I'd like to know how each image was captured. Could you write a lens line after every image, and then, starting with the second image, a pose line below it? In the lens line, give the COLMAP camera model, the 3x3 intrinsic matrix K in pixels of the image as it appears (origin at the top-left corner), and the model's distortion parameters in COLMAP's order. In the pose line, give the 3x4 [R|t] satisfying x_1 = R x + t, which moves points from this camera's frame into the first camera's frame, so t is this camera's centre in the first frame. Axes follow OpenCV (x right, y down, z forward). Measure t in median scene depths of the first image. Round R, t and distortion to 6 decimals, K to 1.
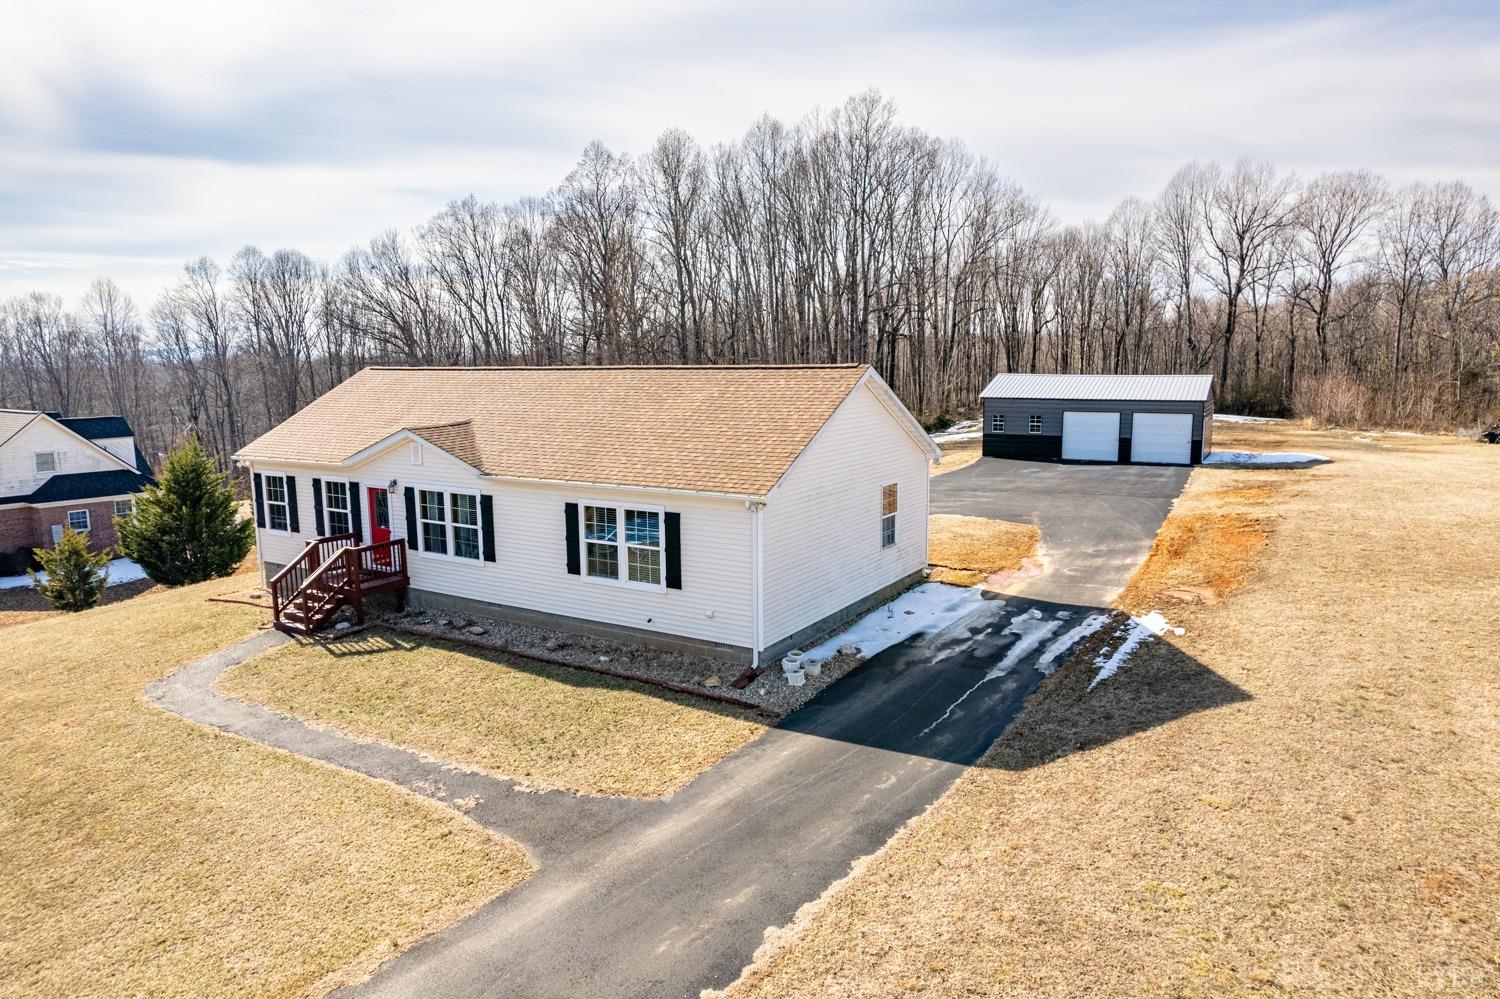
lens RADIAL K [[934.1, 0, 750.0], [0, 934.1, 499.5], [0, 0, 1]] dist [-0.002427, 0.002307]
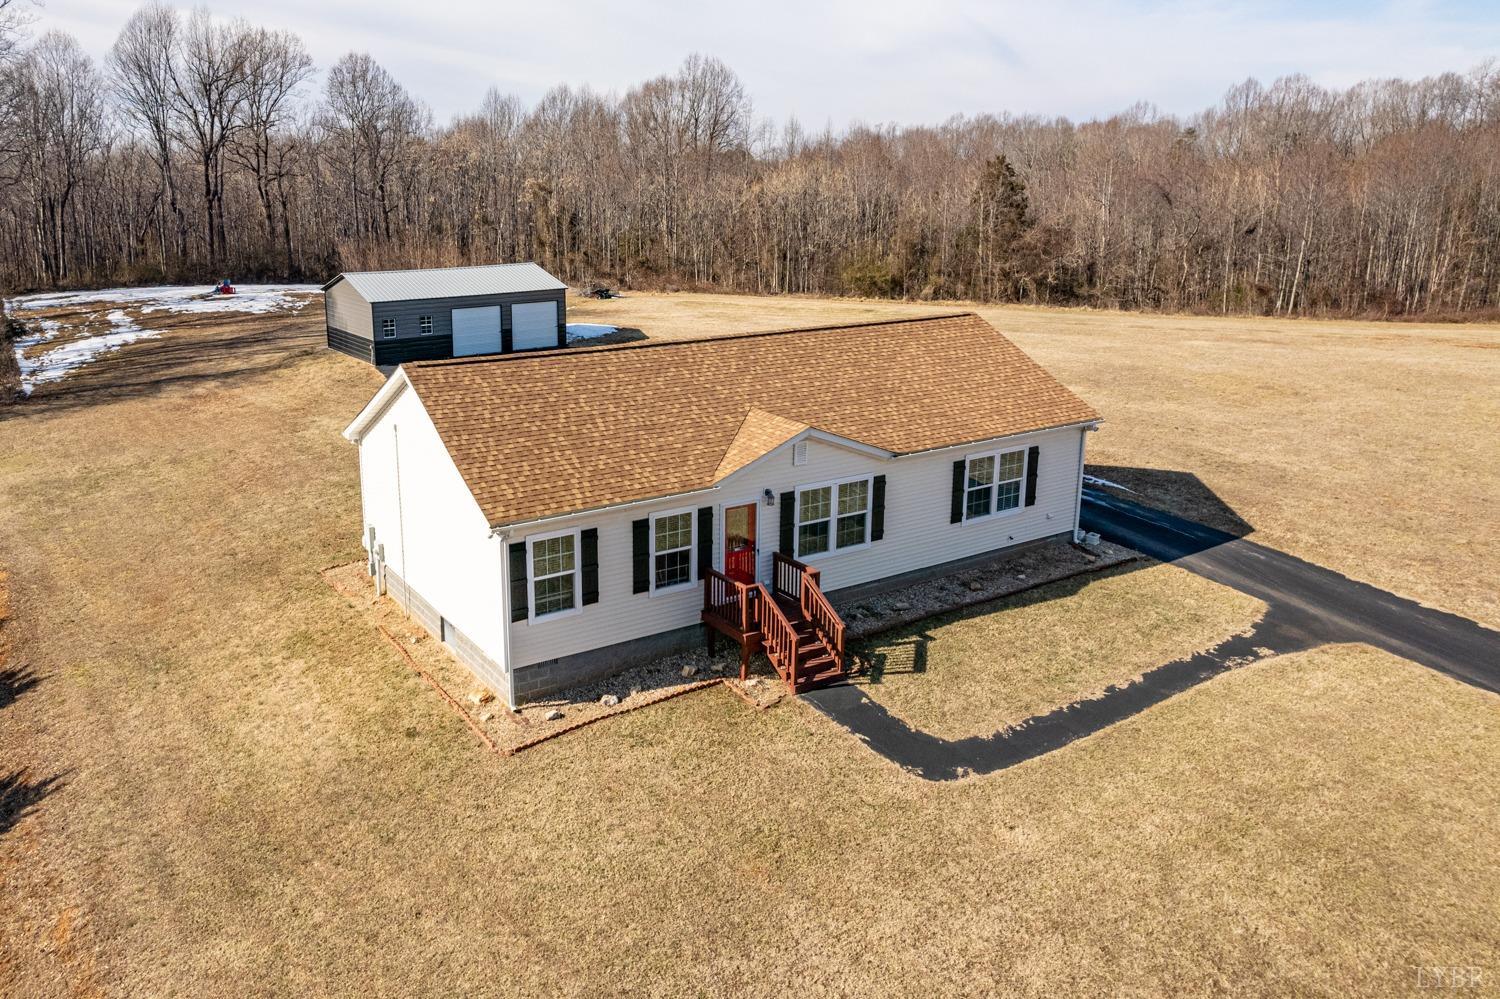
lens RADIAL K [[1020.6, 0, 639.8], [0, 1020.6, 496.0], [0, 0, 1]] dist [-0.008581, -0.003001]
pose [[0.467860, -0.243915, 0.849478, -1.318346], [0.128776, 0.969719, 0.207516, -0.239755], [-0.874370, 0.012304, 0.485103, 0.695782]]
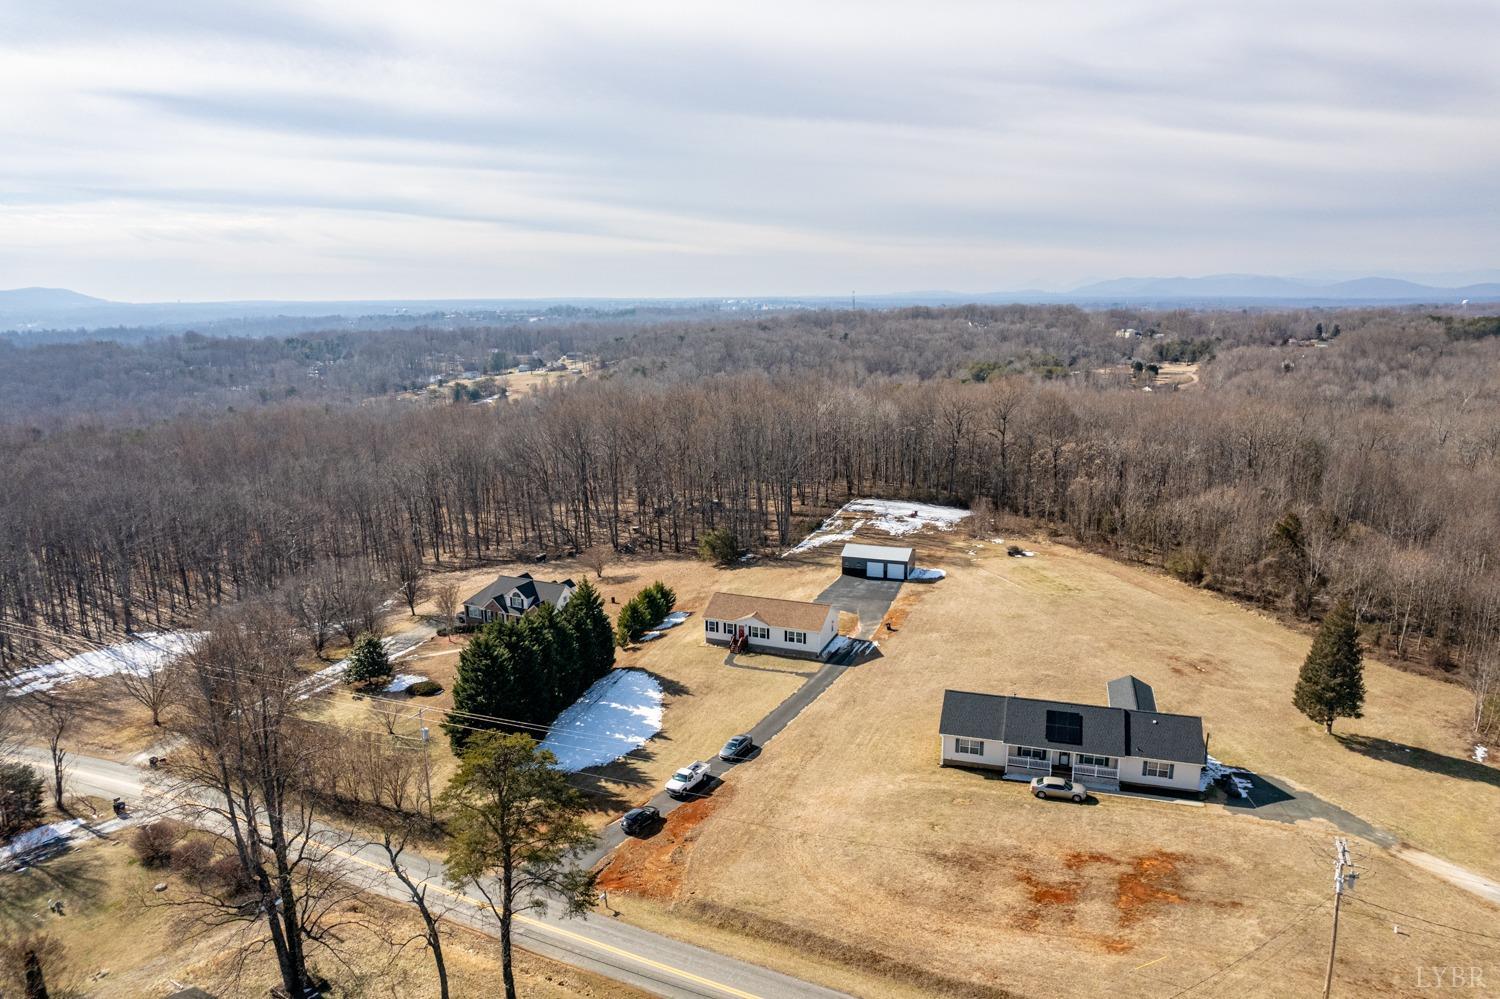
lens RADIAL K [[934.1, 0, 750.0], [0, 934.1, 499.5], [0, 0, 1]] dist [-0.002427, 0.002307]
pose [[0.984839, -0.030906, 0.170694, -1.384164], [0.022024, 0.998315, 0.053689, -1.145171], [-0.172066, -0.049116, 0.983860, -4.791231]]
